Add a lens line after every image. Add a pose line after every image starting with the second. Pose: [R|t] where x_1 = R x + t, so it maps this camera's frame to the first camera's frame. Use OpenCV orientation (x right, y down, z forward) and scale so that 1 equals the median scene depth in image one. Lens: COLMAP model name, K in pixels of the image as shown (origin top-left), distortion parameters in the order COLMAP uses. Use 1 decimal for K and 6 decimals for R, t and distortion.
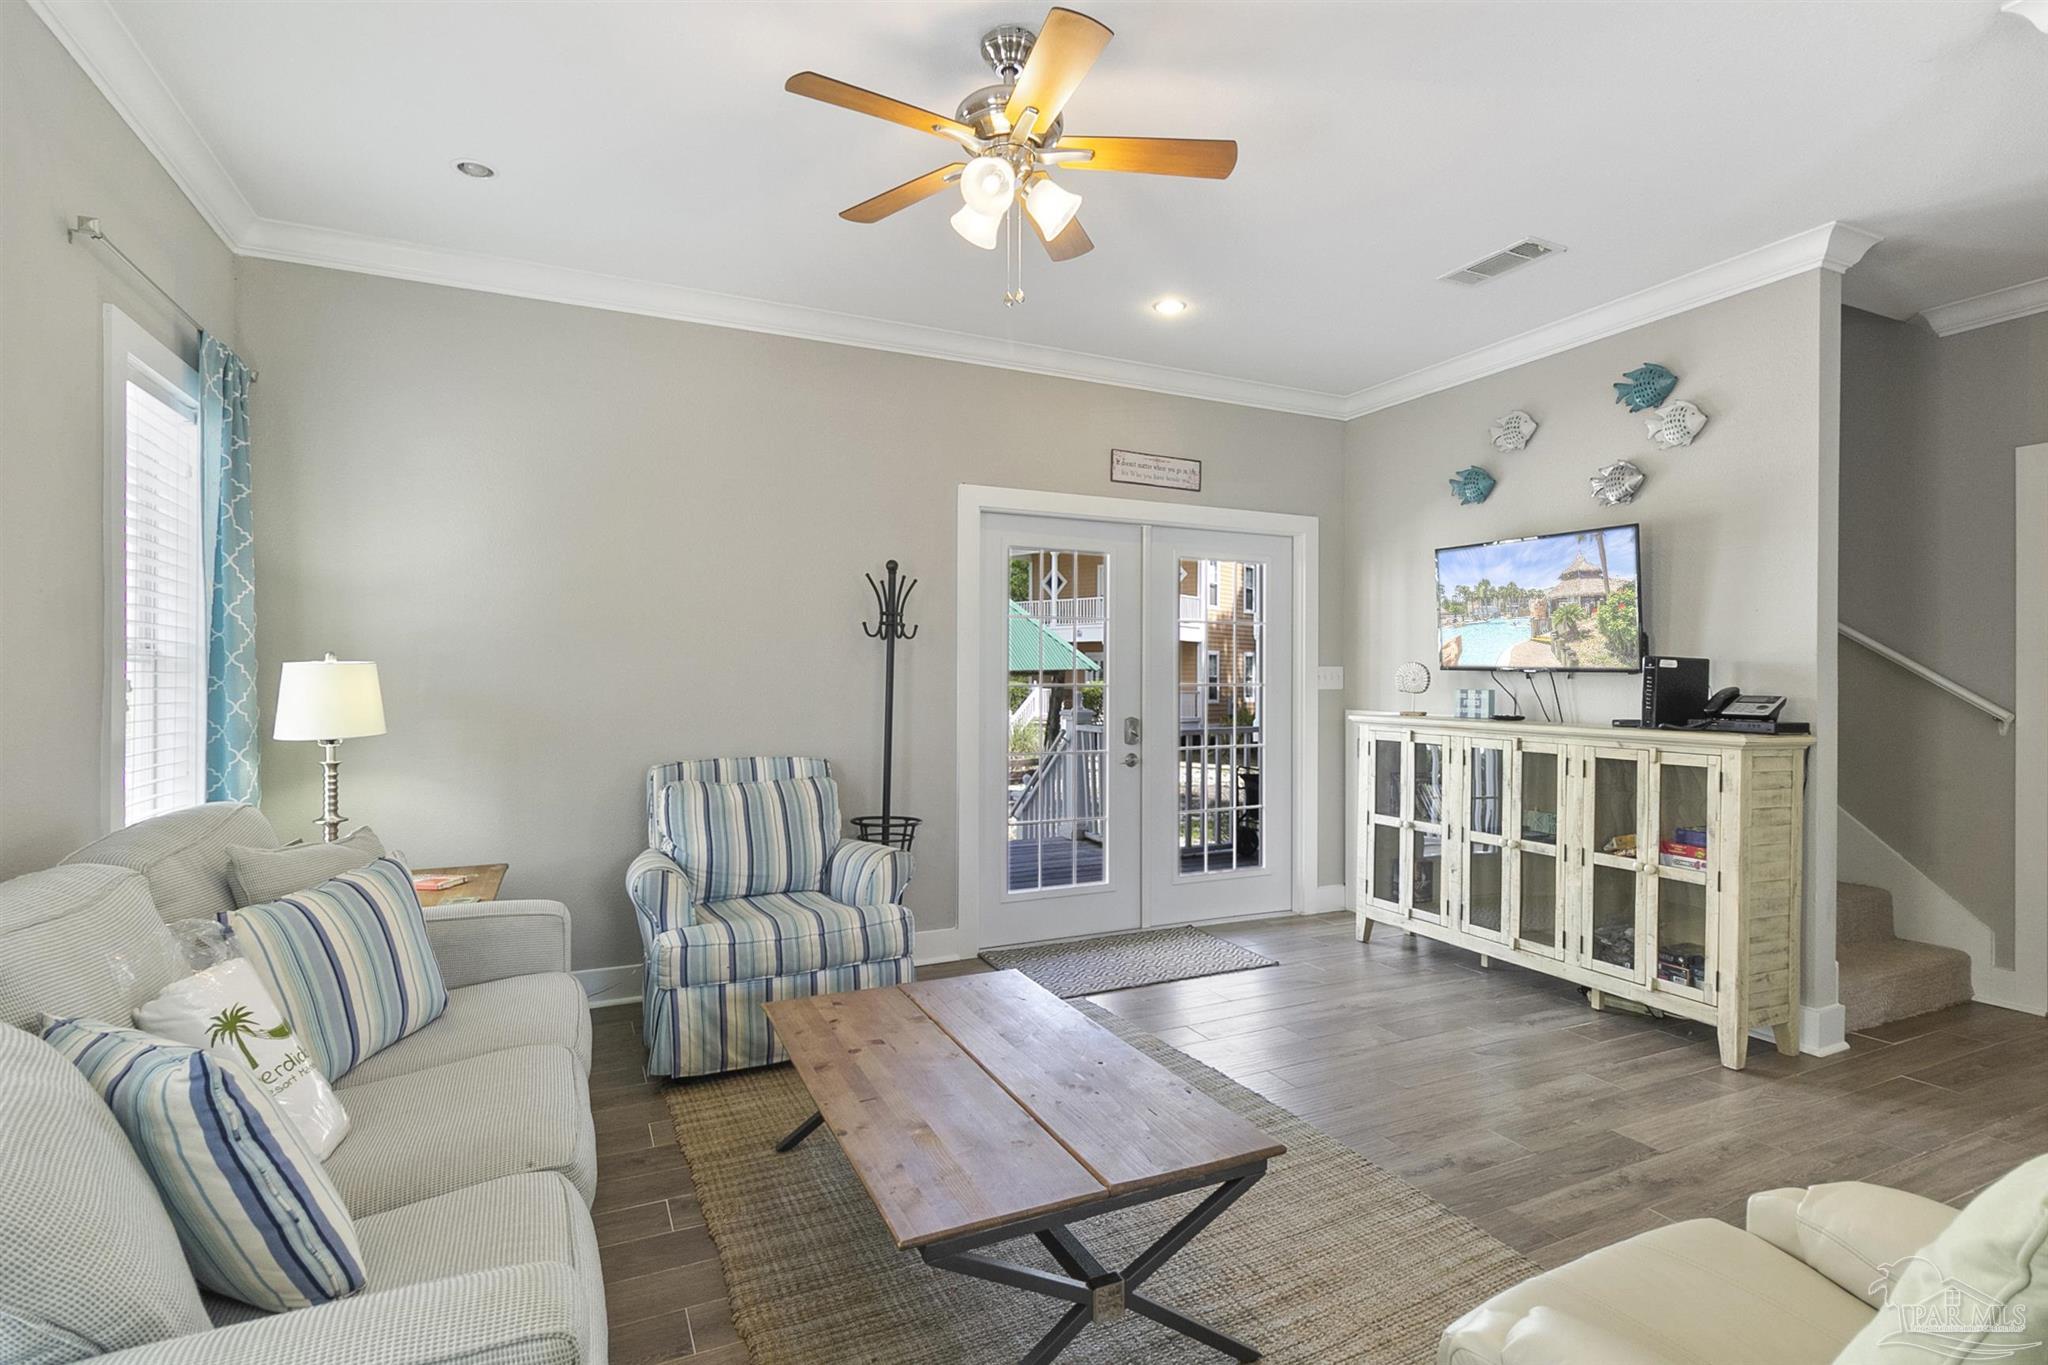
lens RADIAL K [[979.3, 0, 1026.9], [0, 979.3, 683.6], [0, 0, 1]] dist [0.000698, -0.003117]
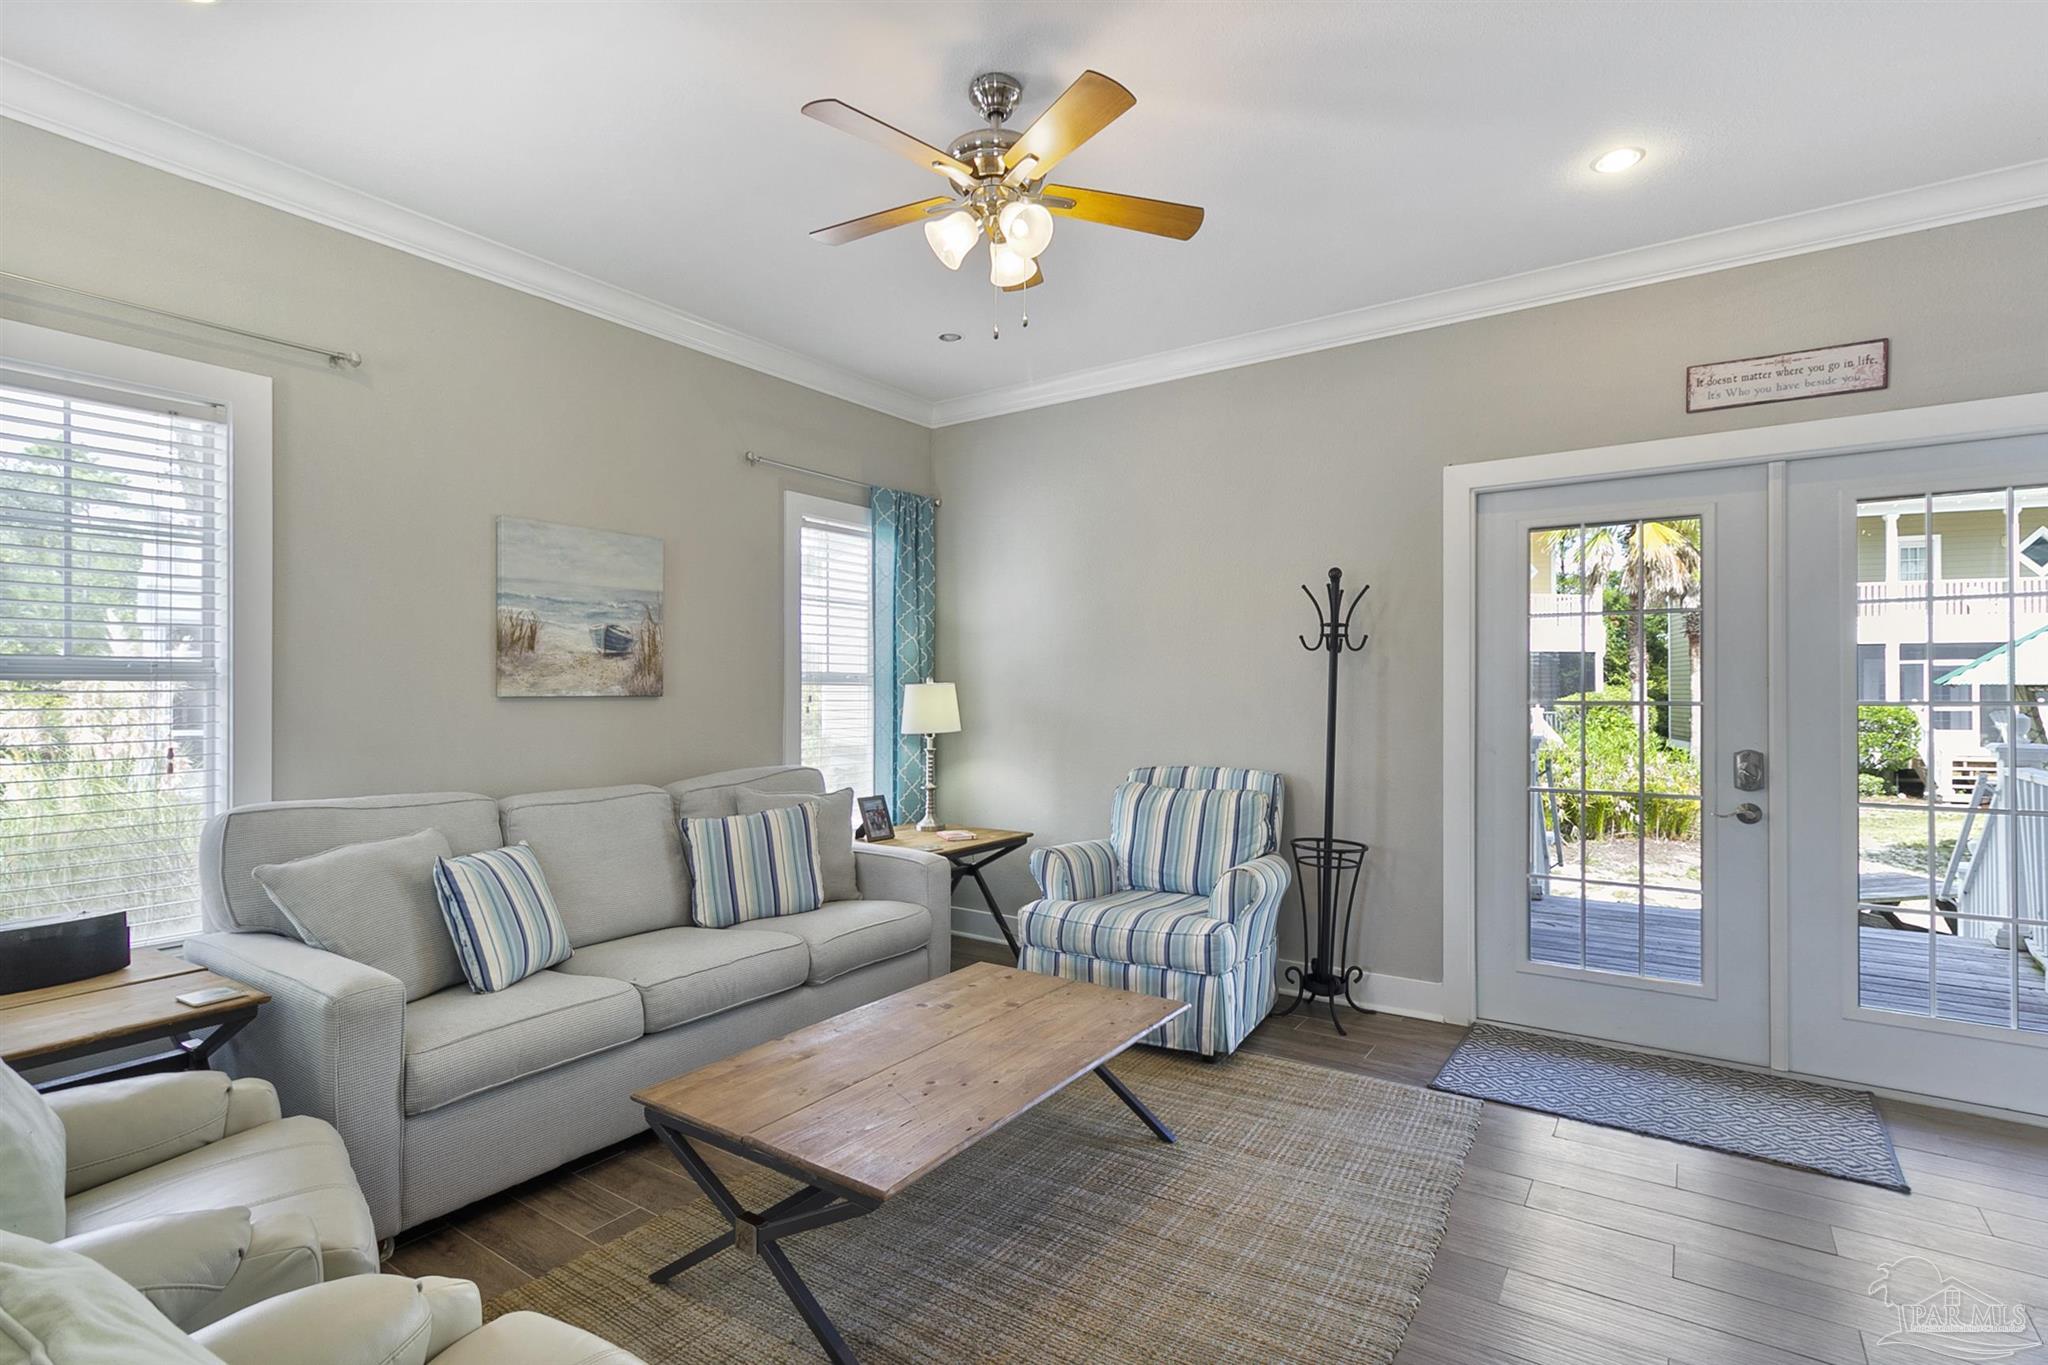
lens RADIAL K [[979.3, 0, 1041.4], [0, 979.3, 687.7], [0, 0, 1]] dist [0.000698, -0.003117]
pose [[0.515347, -0.003415, -0.856975, 0.544143], [-0.002059, 0.999984, -0.005223, -0.005665], [0.856979, 0.004456, 0.515331, 0.290919]]
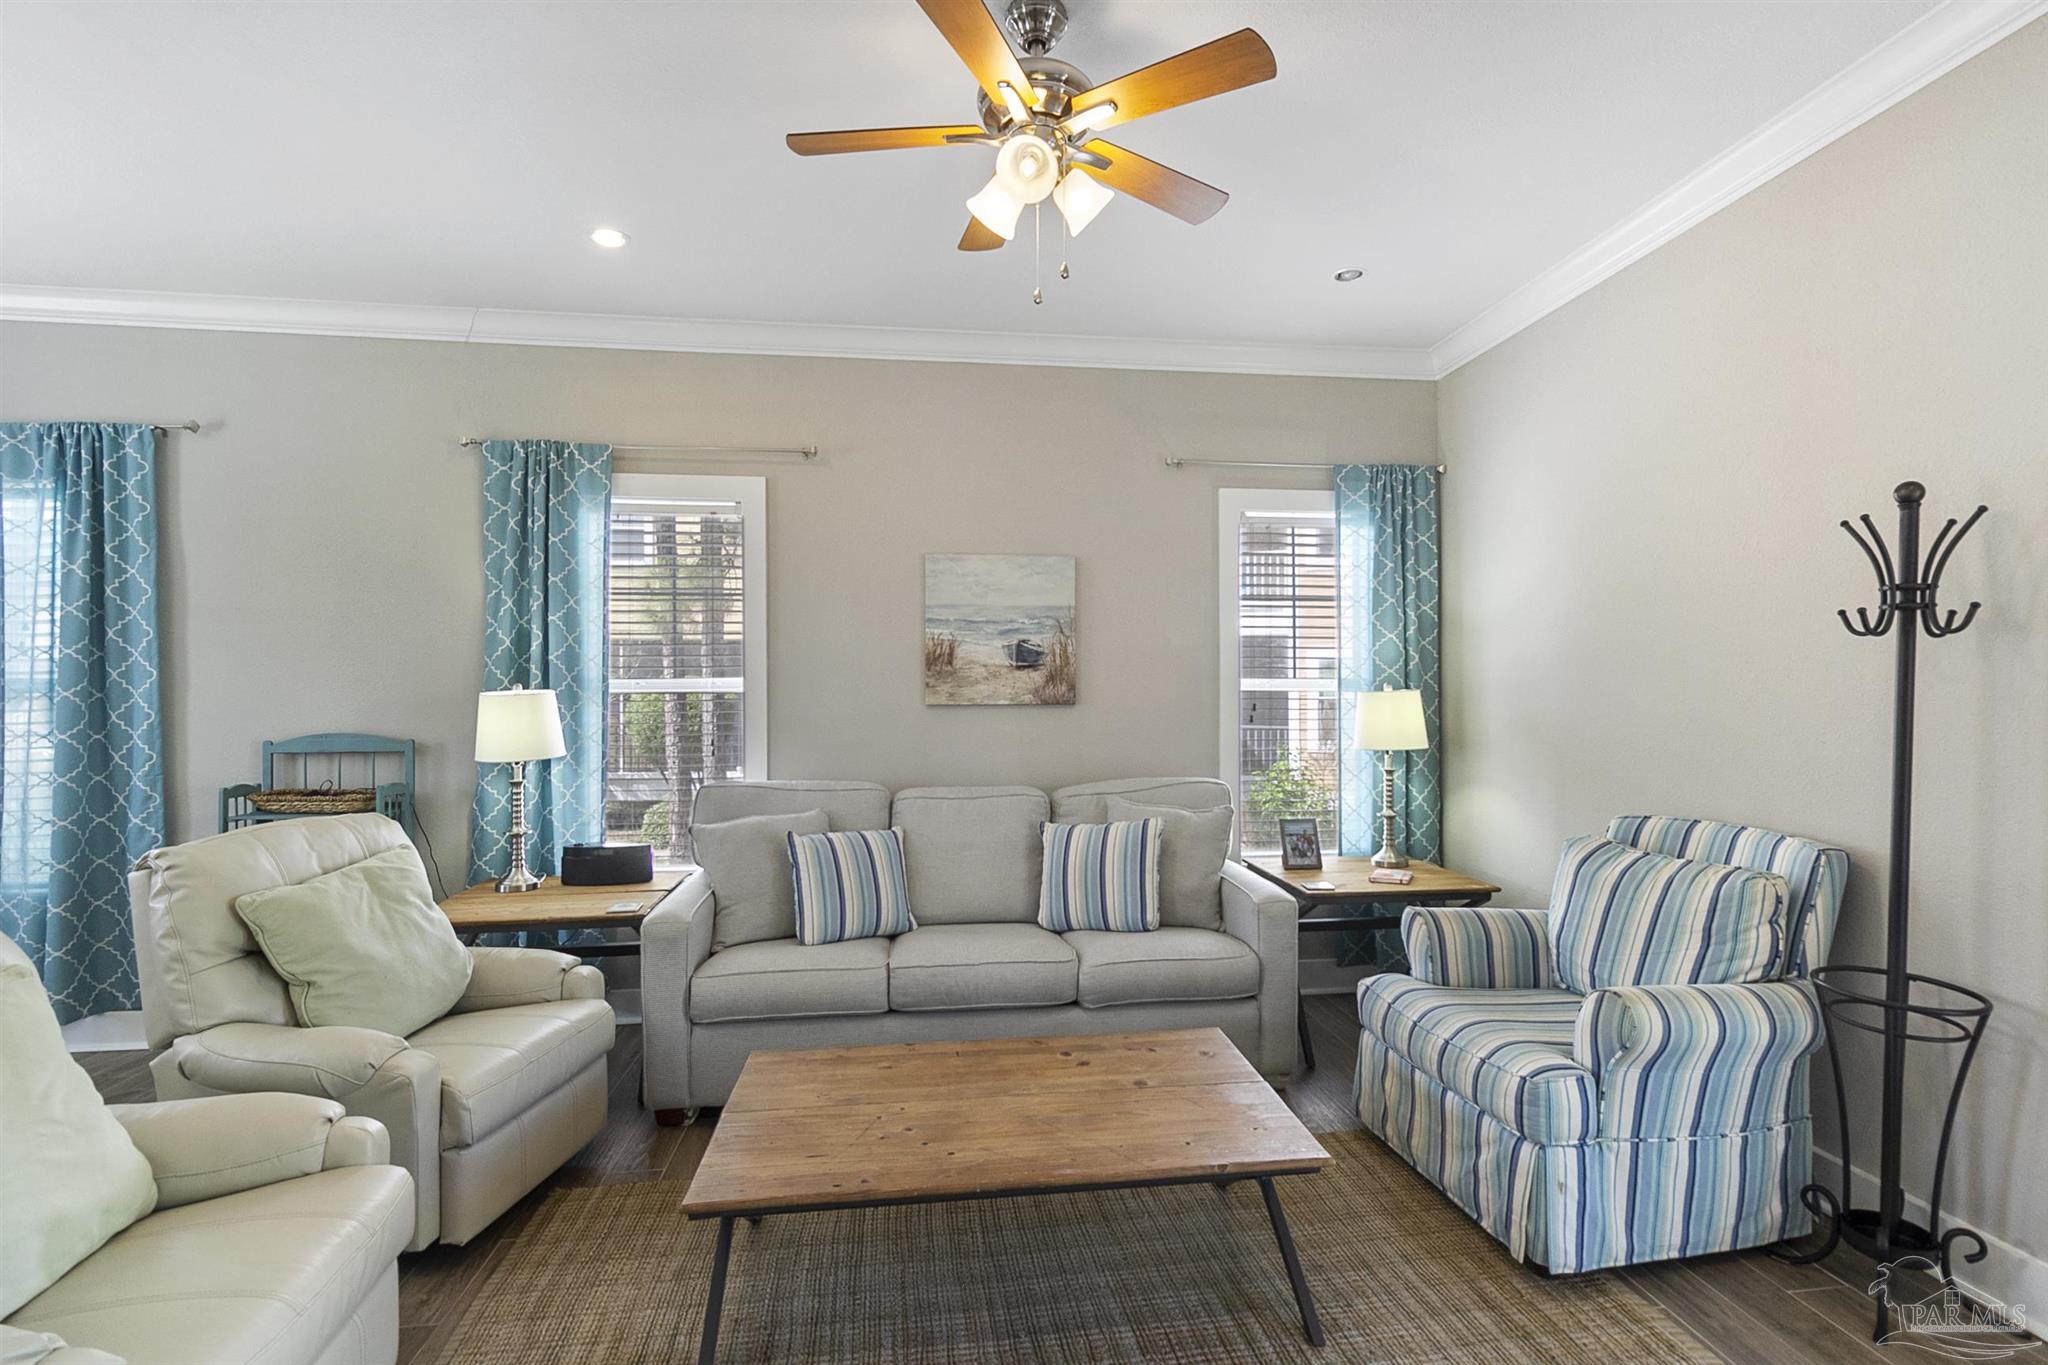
lens RADIAL K [[979.3, 0, 1035.4], [0, 979.3, 683.6], [0, 0, 1]] dist [0.000698, -0.003117]
pose [[-0.306080, -0.004315, -0.951996, 0.509928], [-0.000640, 0.999990, -0.004326, -0.019319], [0.952006, -0.000714, -0.306079, 0.757541]]
